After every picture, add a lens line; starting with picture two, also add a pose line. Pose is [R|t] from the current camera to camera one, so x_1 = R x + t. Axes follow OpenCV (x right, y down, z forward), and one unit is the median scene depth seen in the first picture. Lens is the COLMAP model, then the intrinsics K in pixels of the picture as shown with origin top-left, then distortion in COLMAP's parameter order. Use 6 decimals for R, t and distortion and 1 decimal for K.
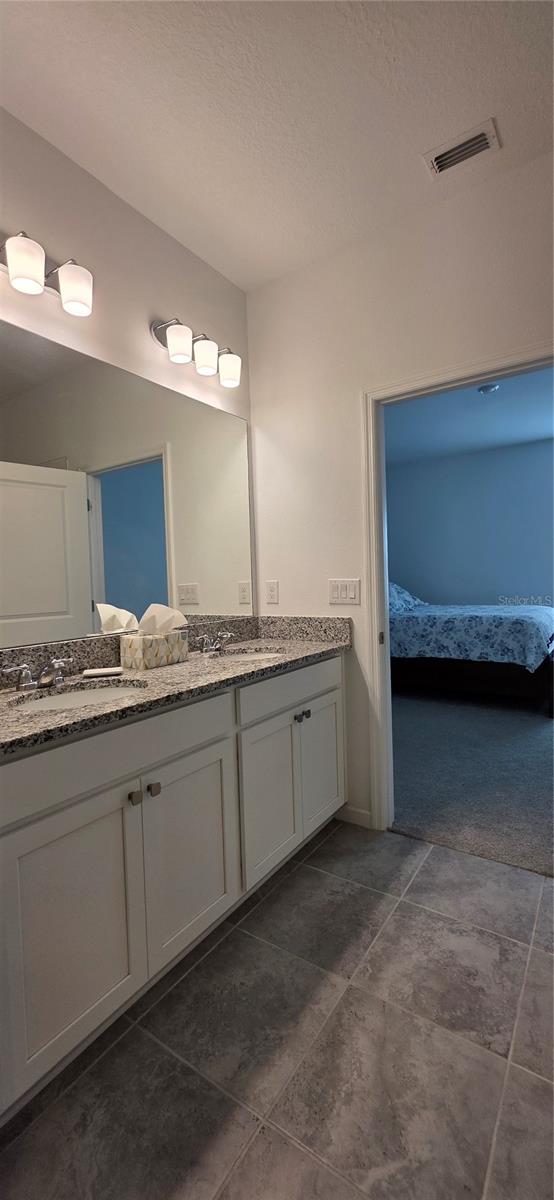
lens RADIAL K [[477.7, 0, 280.8], [0, 477.7, 599.2], [0, 0, 1]] dist [-0.002346, -0.001477]
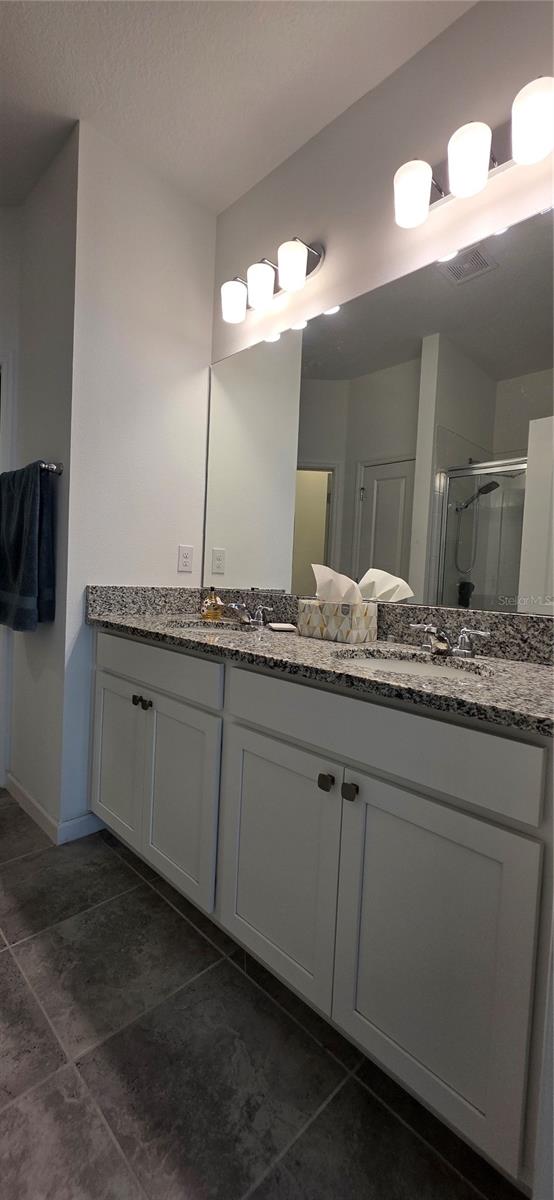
lens RADIAL K [[477.7, 0, 278.7], [0, 477.7, 593.4], [0, 0, 1]] dist [-0.002346, -0.001477]
pose [[-0.192442, 0.061354, -0.979388, 0.697870], [-0.075970, 0.994117, 0.077204, -0.000035], [0.978363, 0.089261, -0.186649, 1.275696]]
